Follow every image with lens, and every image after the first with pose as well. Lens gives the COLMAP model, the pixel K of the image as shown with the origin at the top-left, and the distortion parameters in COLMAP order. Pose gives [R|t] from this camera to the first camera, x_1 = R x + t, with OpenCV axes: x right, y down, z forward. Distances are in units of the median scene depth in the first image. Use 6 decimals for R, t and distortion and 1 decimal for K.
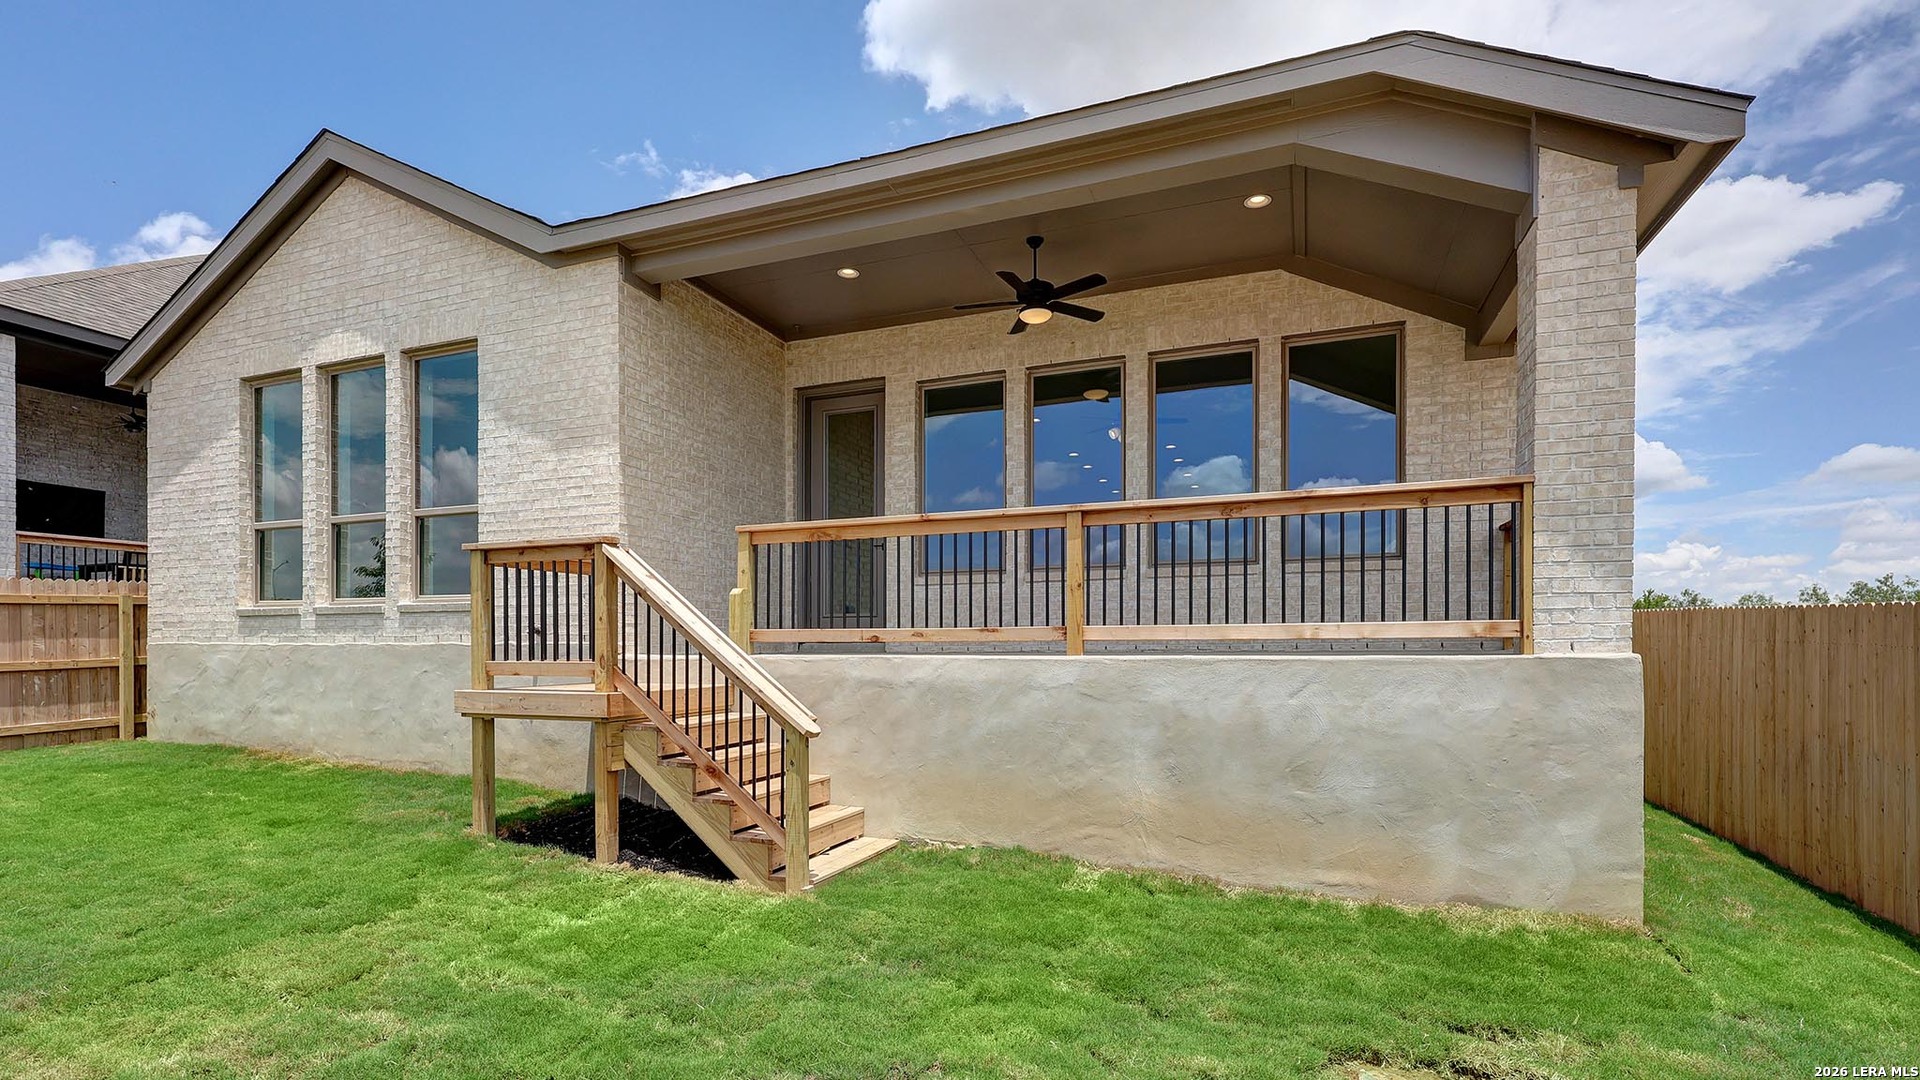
lens RADIAL K [[878.0, 0, 960.0], [0, 878.0, 540.0], [0, 0, 1]] dist [0.002544, 0.001122]
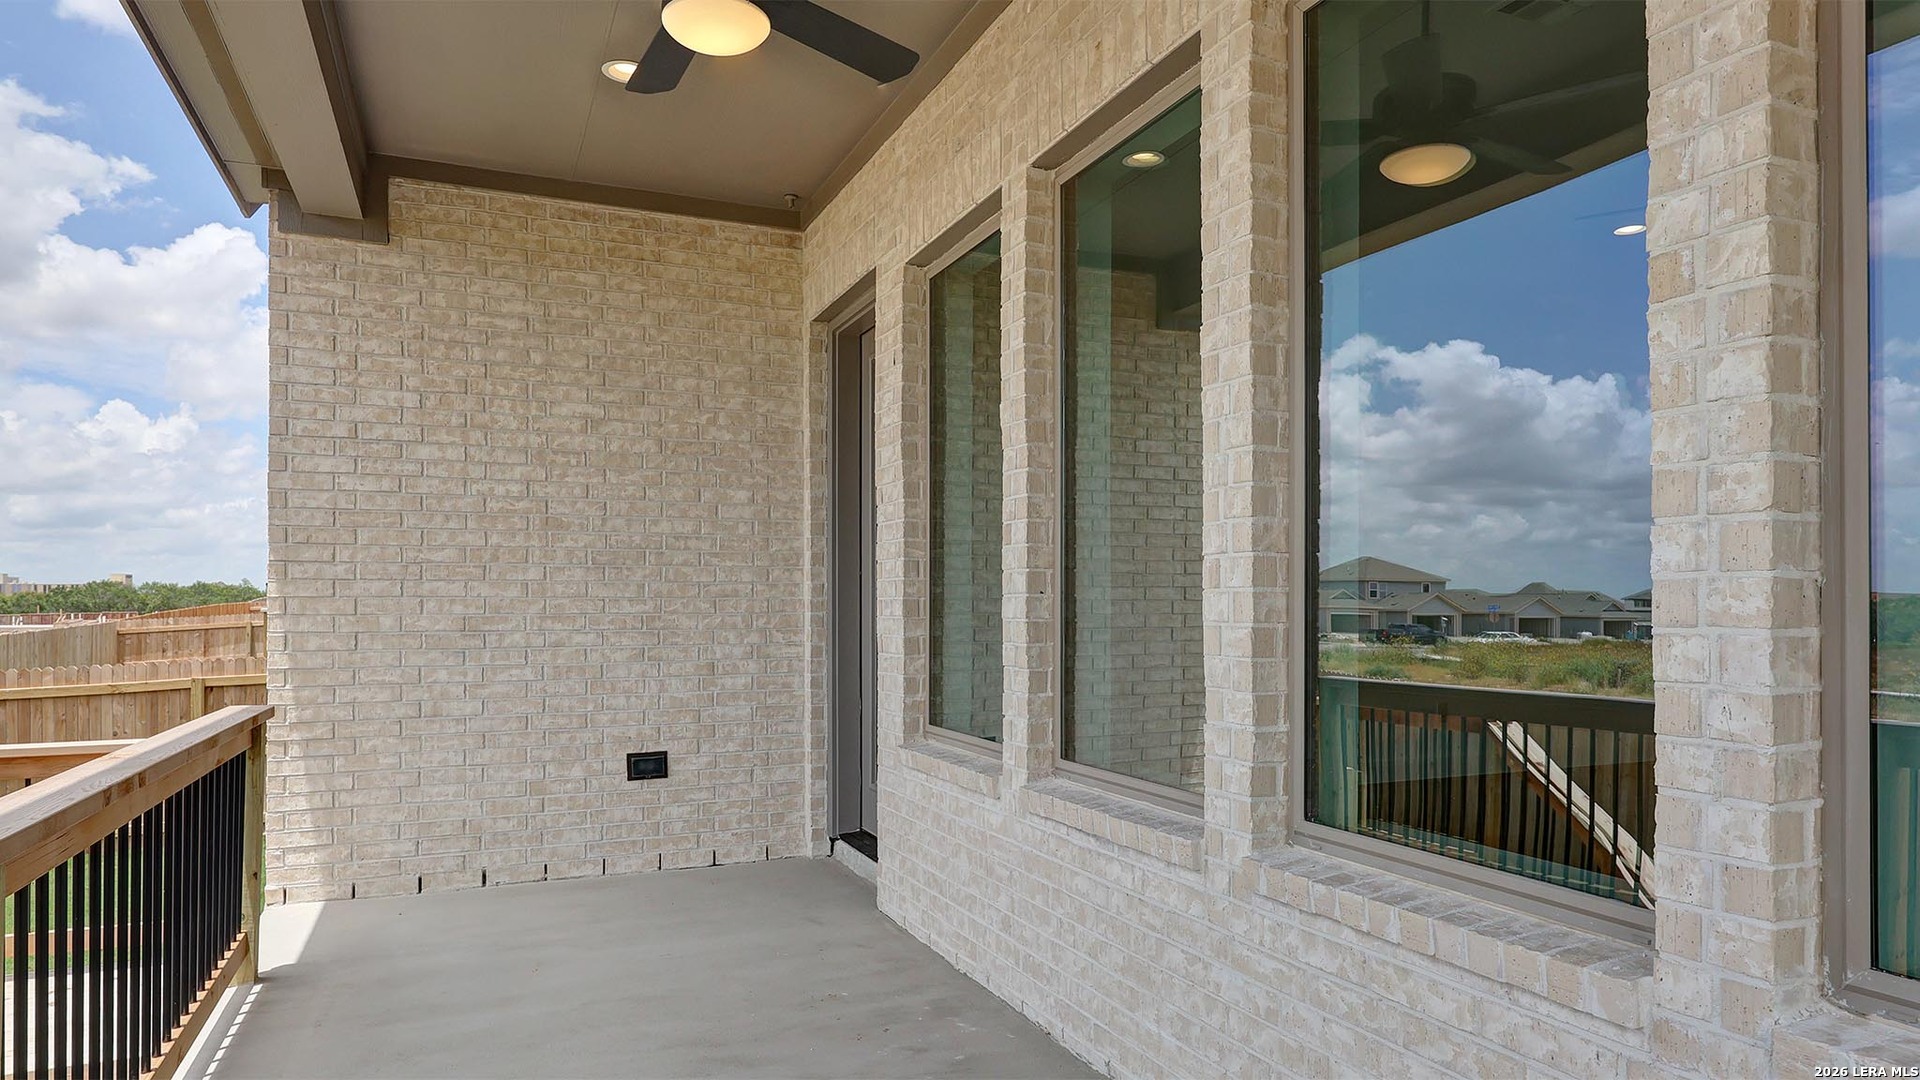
lens RADIAL K [[1159.3, 0, 960.0], [0, 1159.3, 540.0], [0, 0, 1]] dist [0.002985, 0.000327]
pose [[0.686667, -0.039433, -0.725902, 0.428125], [0.089871, 0.995473, 0.030937, -0.078108], [0.721396, -0.086481, 0.687102, 0.749011]]
